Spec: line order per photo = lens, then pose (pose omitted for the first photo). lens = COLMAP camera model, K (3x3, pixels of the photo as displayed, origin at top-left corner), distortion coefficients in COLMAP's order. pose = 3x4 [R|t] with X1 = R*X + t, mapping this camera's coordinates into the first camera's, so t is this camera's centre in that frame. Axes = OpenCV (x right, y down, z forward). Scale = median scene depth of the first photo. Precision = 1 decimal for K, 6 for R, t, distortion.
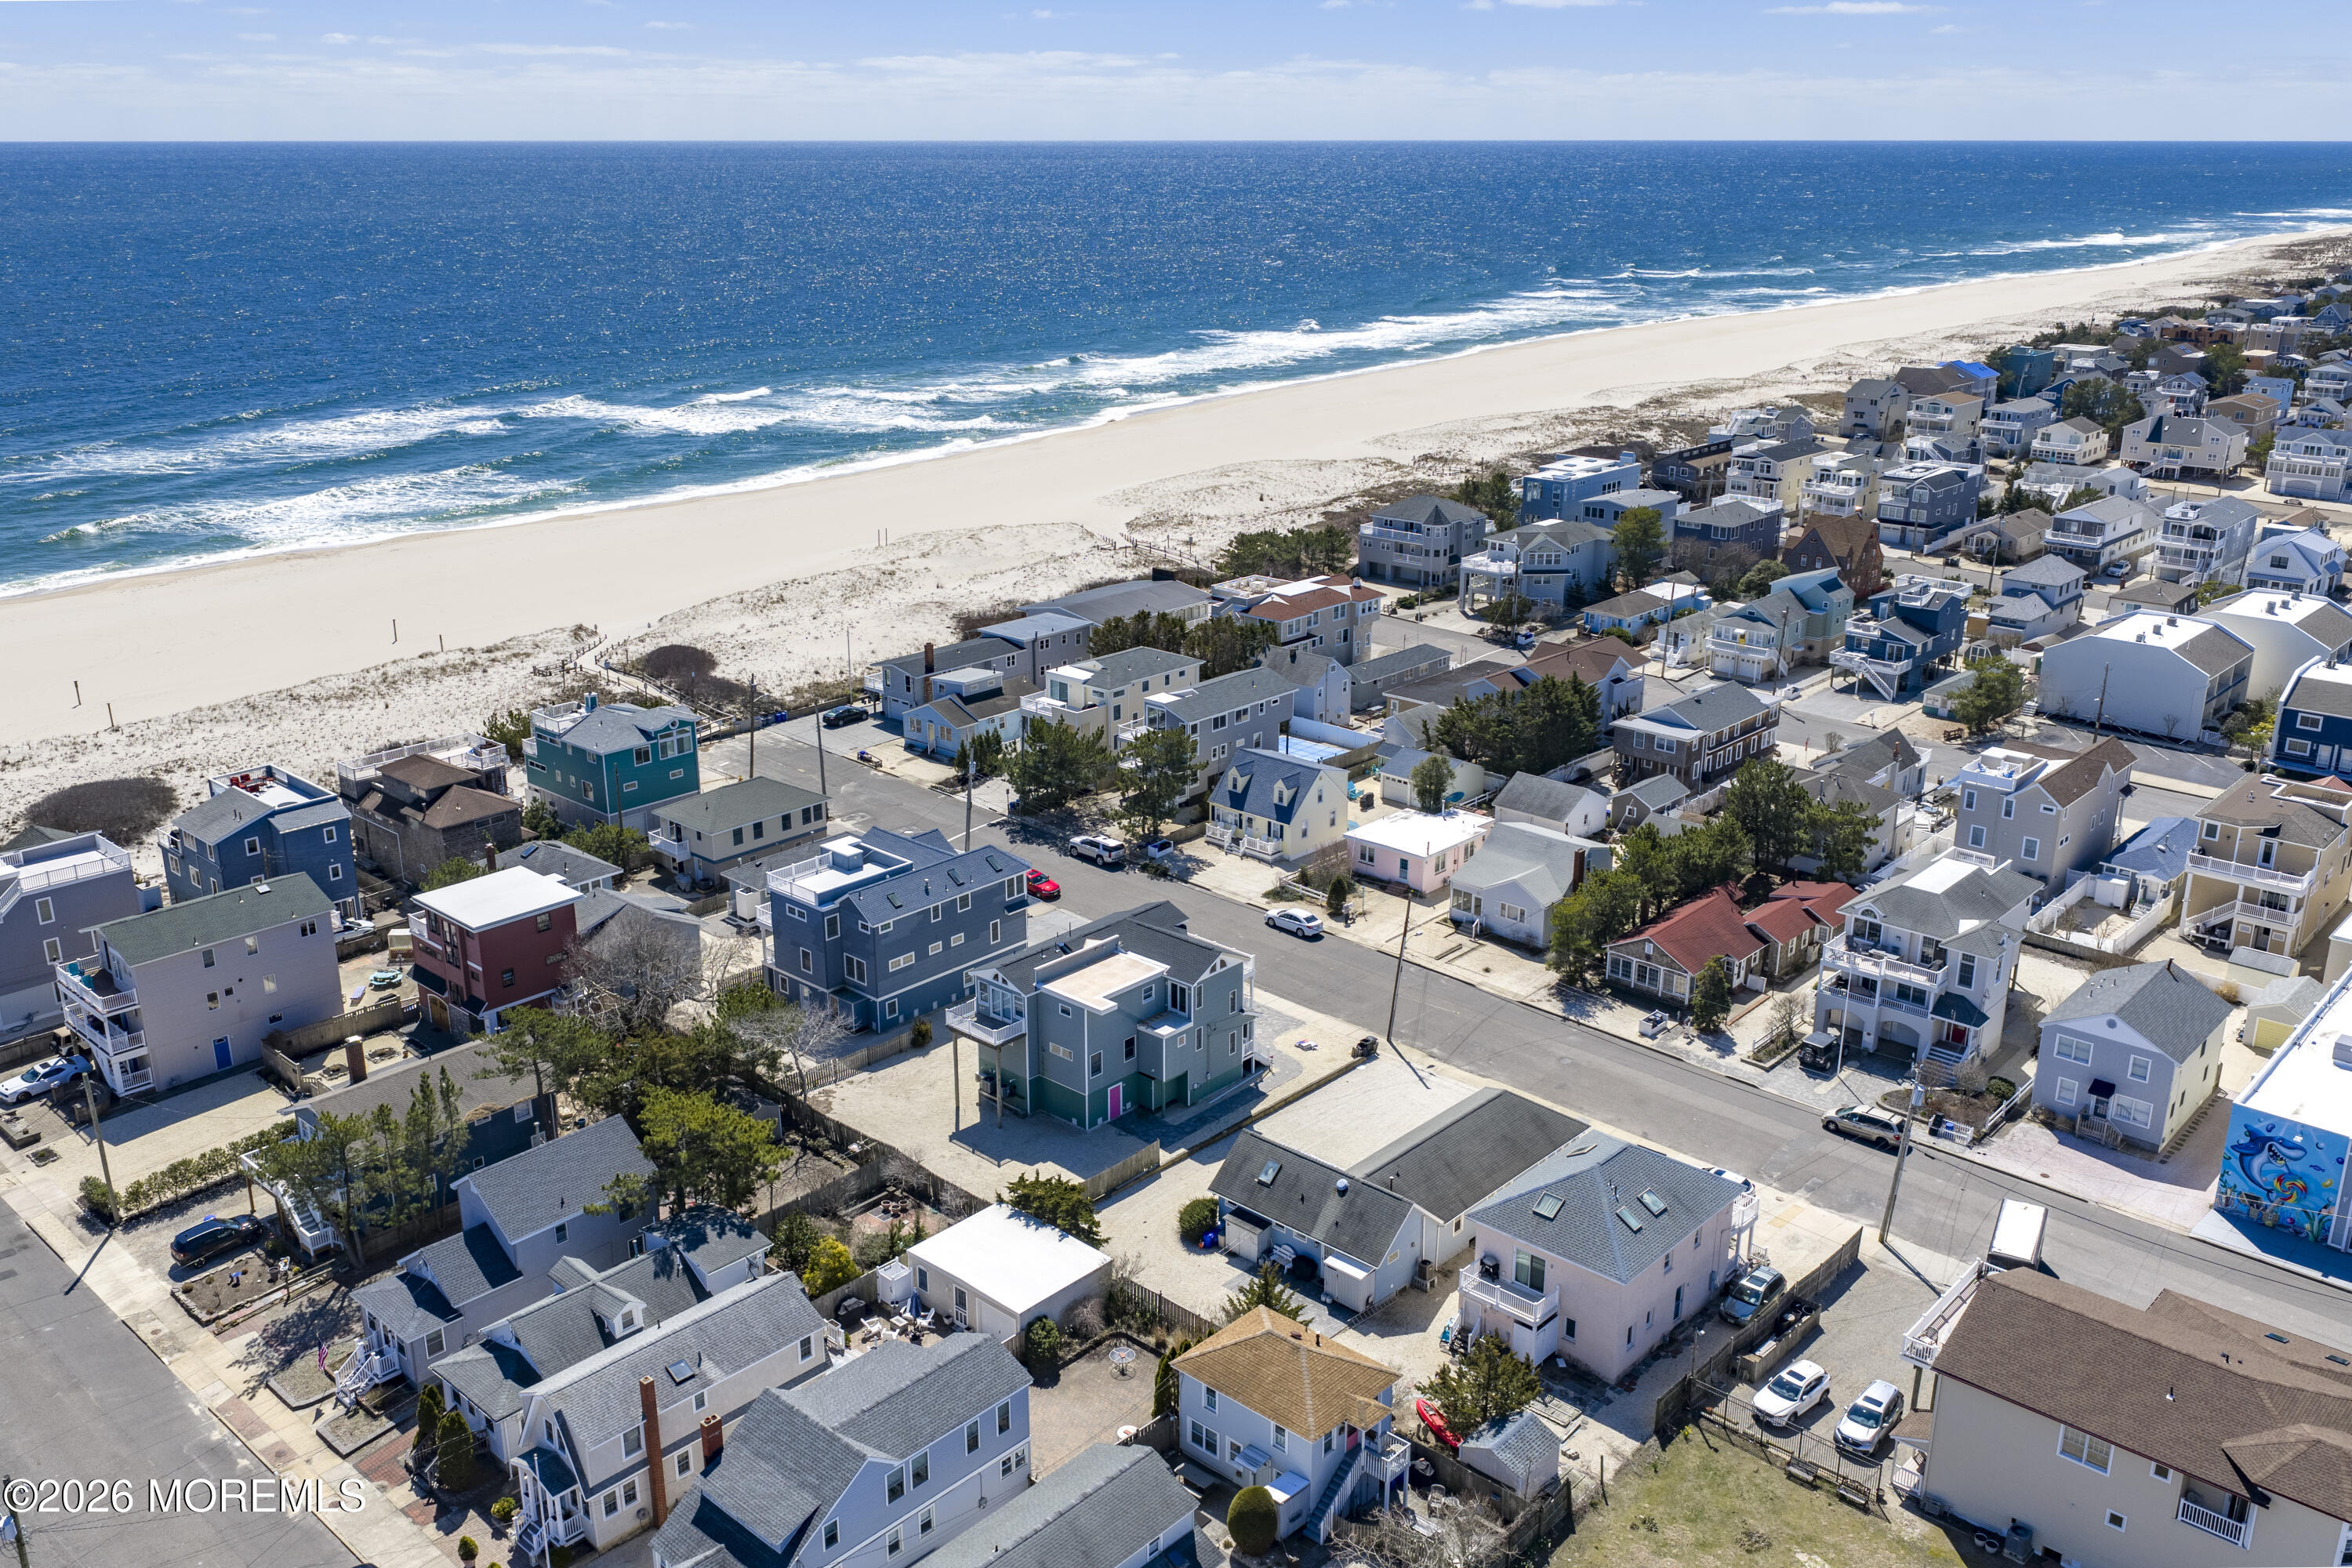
lens RADIAL K [[1965.6, 0, 1176.0], [0, 1965.6, 784.0], [0, 0, 1]] dist [0.034526, -0.064490]
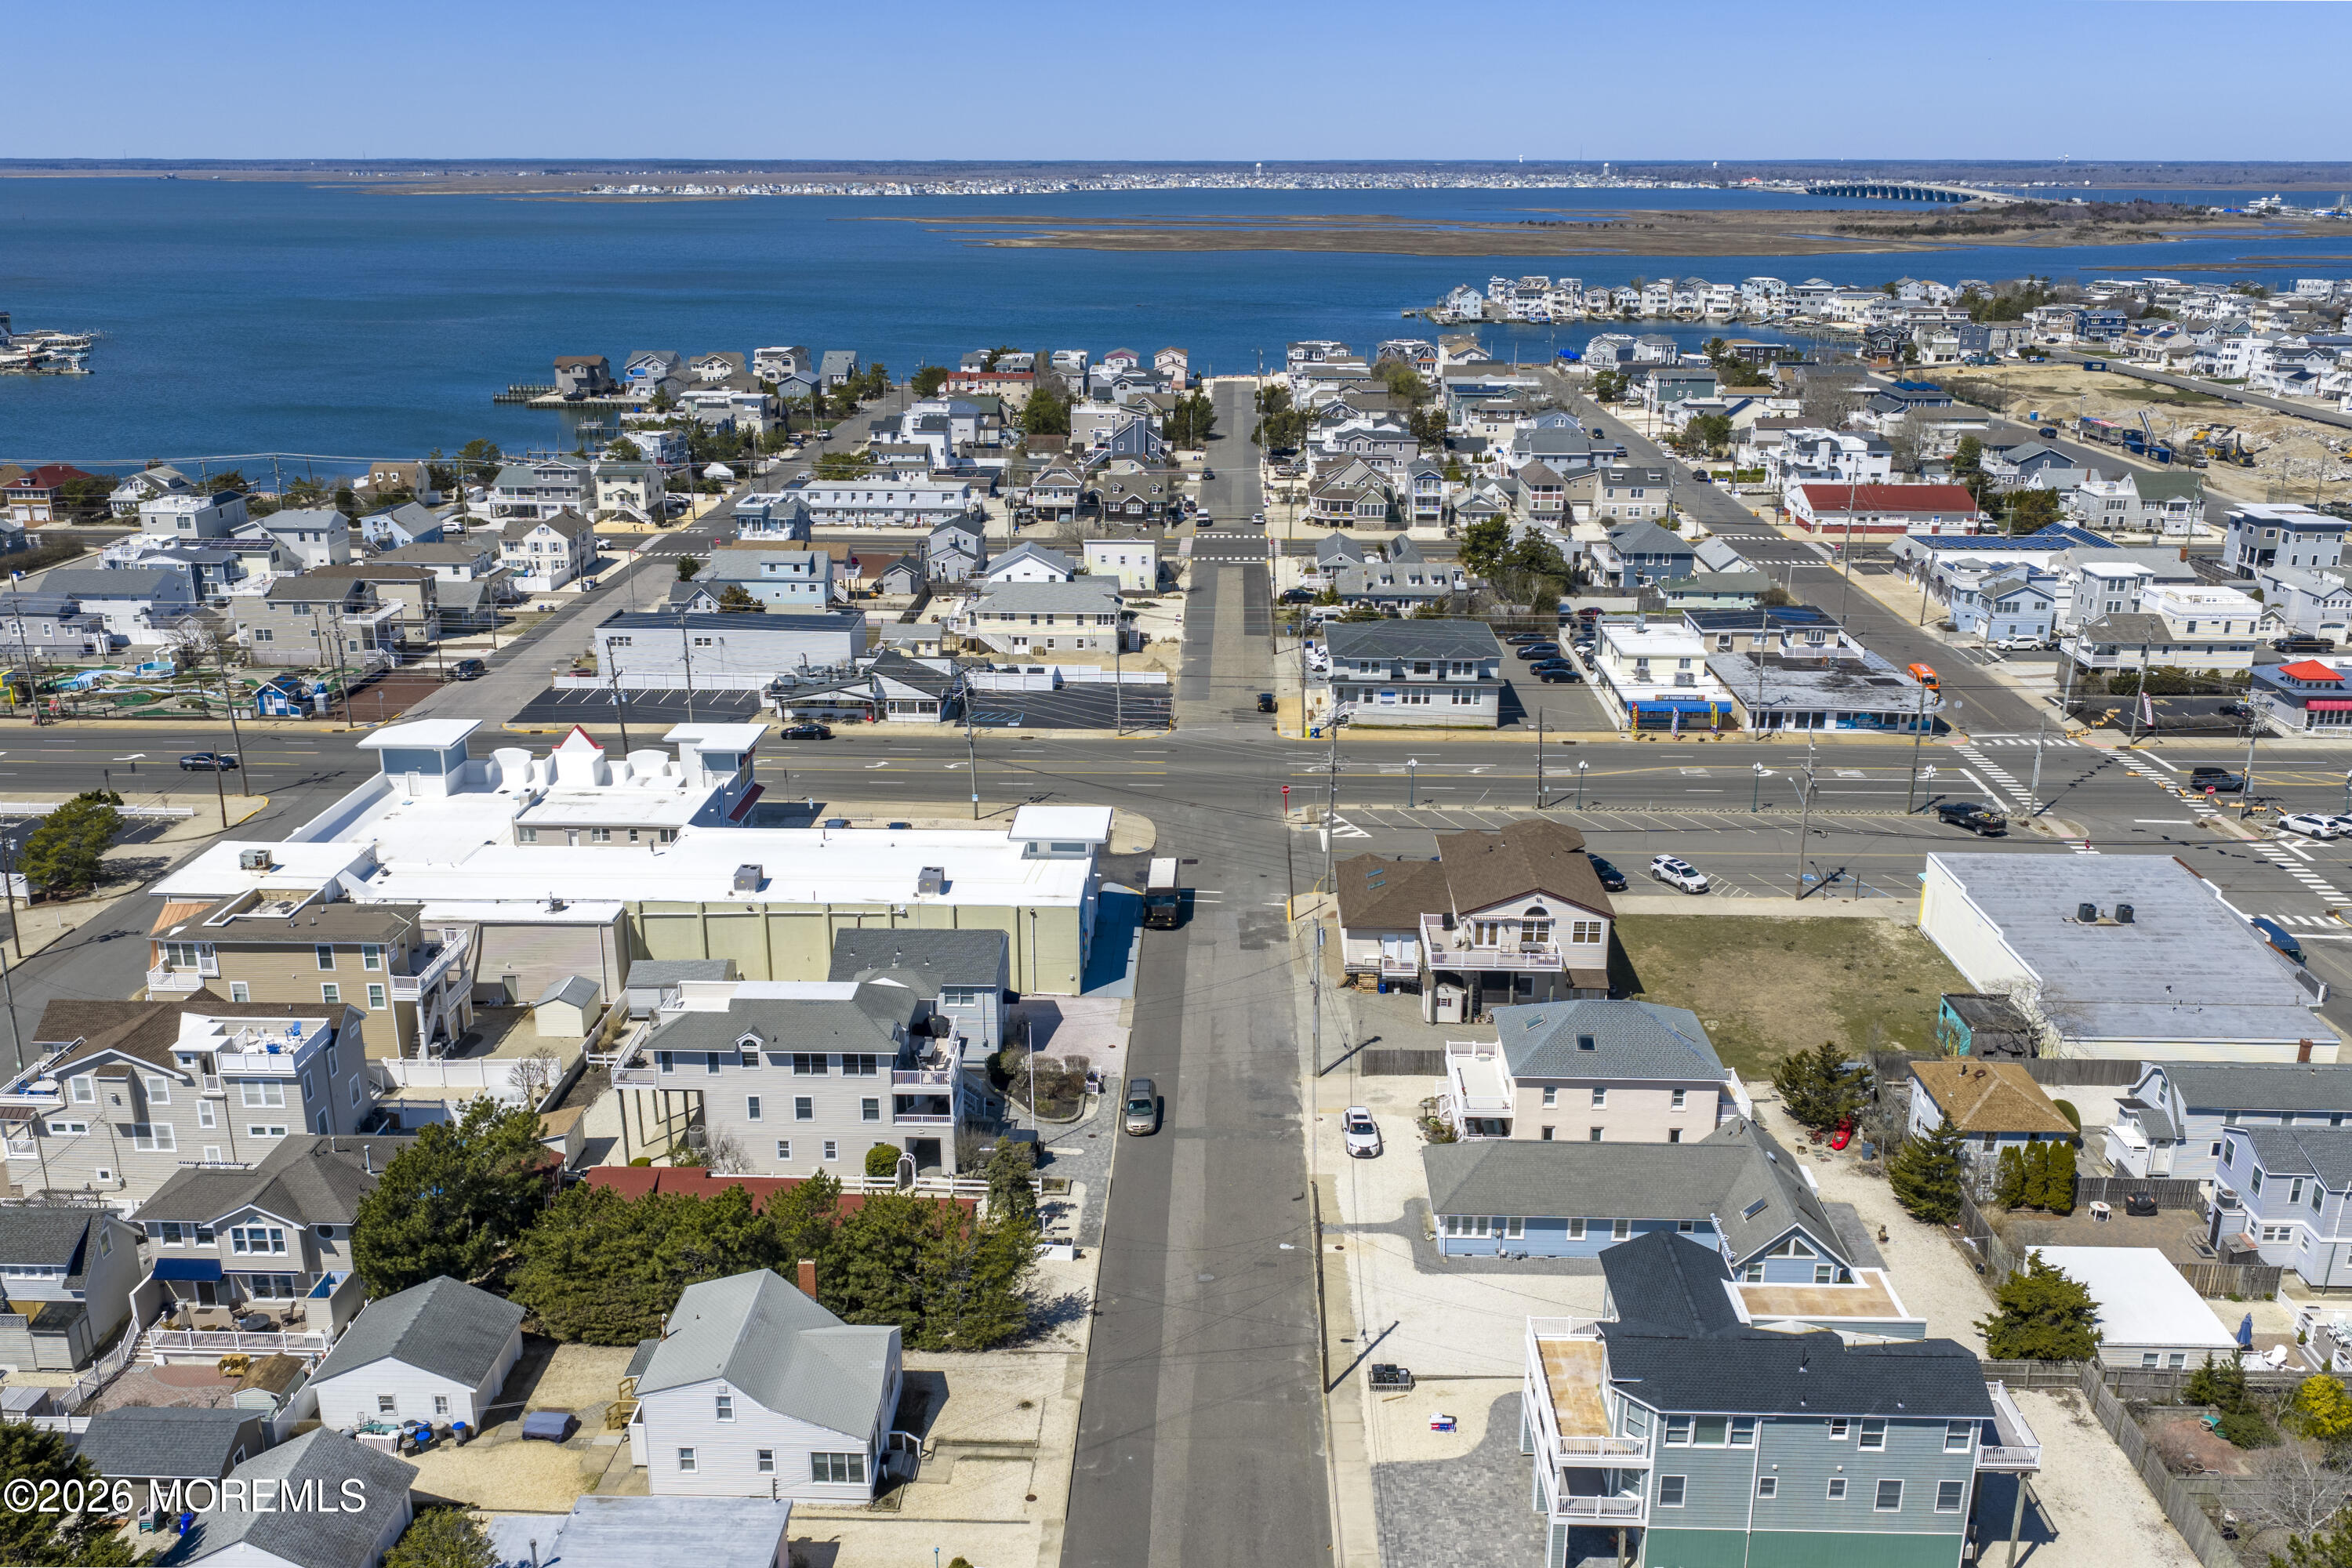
lens RADIAL K [[1954.8, 0, 1176.0], [0, 1954.8, 784.0], [0, 0, 1]] dist [0.015325, -0.024095]
pose [[-0.652292, -0.232373, 0.721469, -0.263250], [0.235849, 0.842371, 0.484548, -0.342206], [-0.720340, 0.486225, -0.494667, 1.077039]]
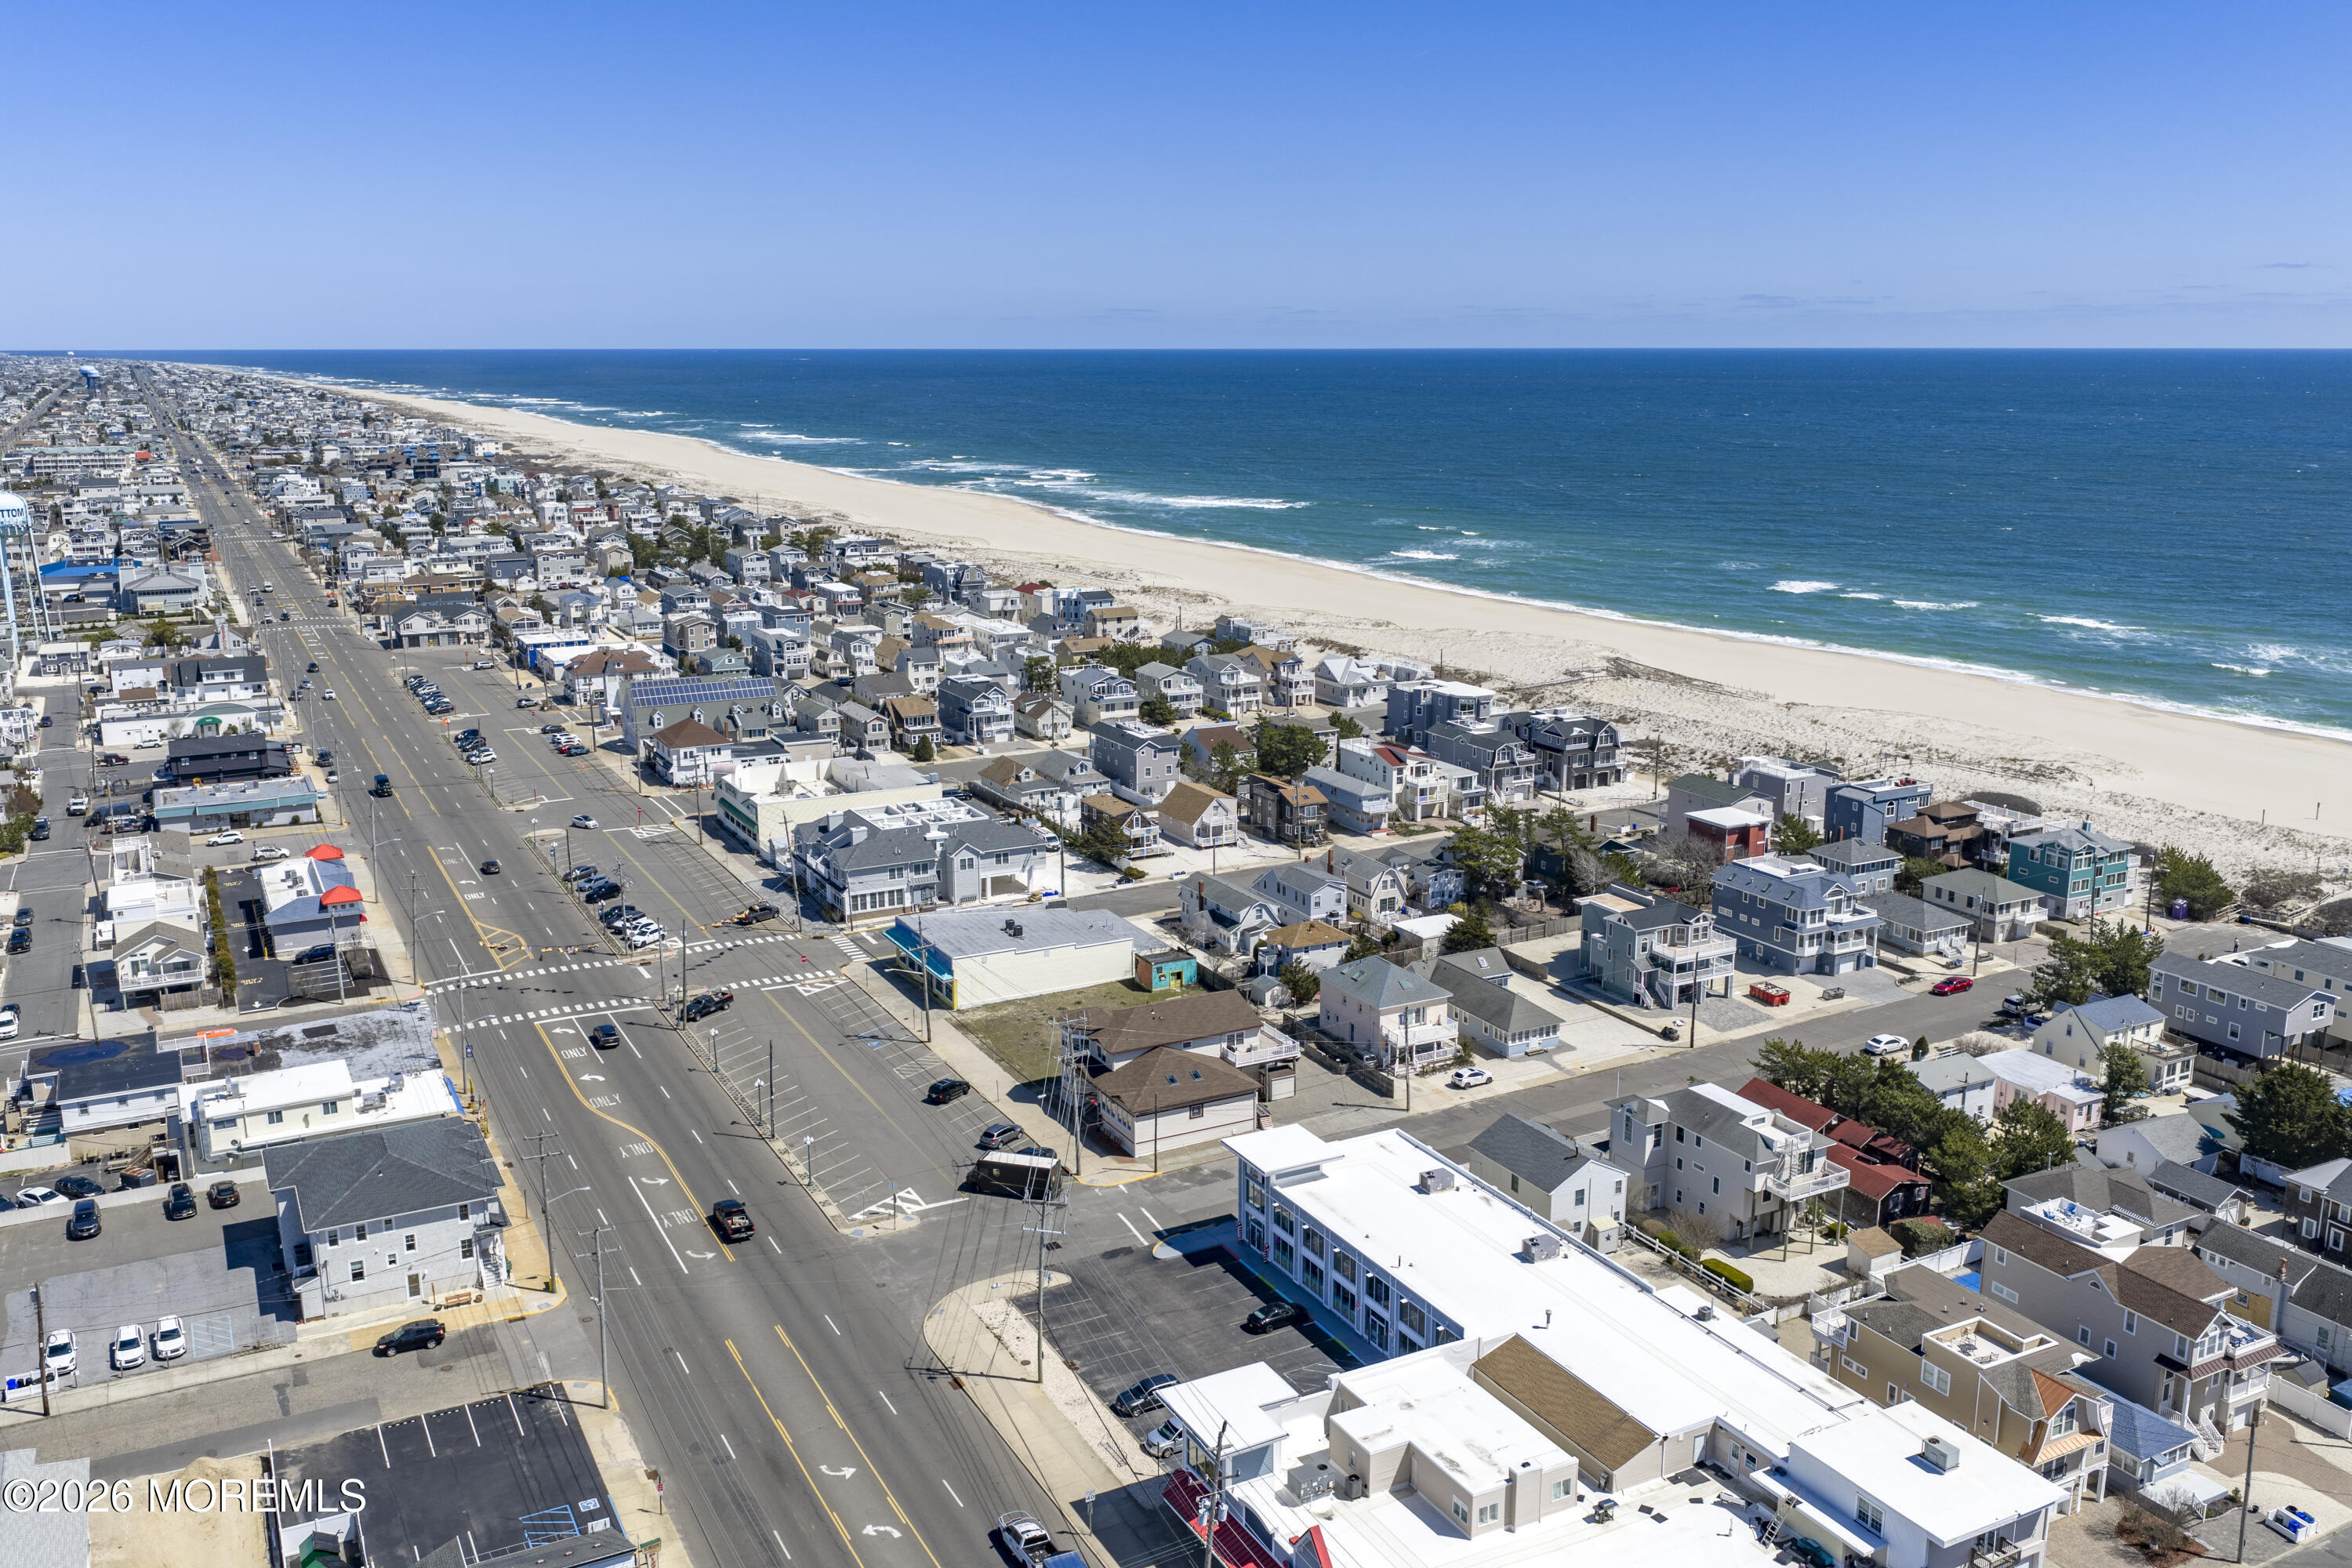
lens RADIAL K [[1945.4, 0, 1176.0], [0, 1945.4, 784.0], [0, 0, 1]] dist [0.018174, -0.011278]
pose [[-0.336786, 0.208020, -0.918315, 1.348532], [-0.294584, 0.903052, 0.312599, -0.348291], [0.894313, 0.375800, -0.242855, 0.783416]]
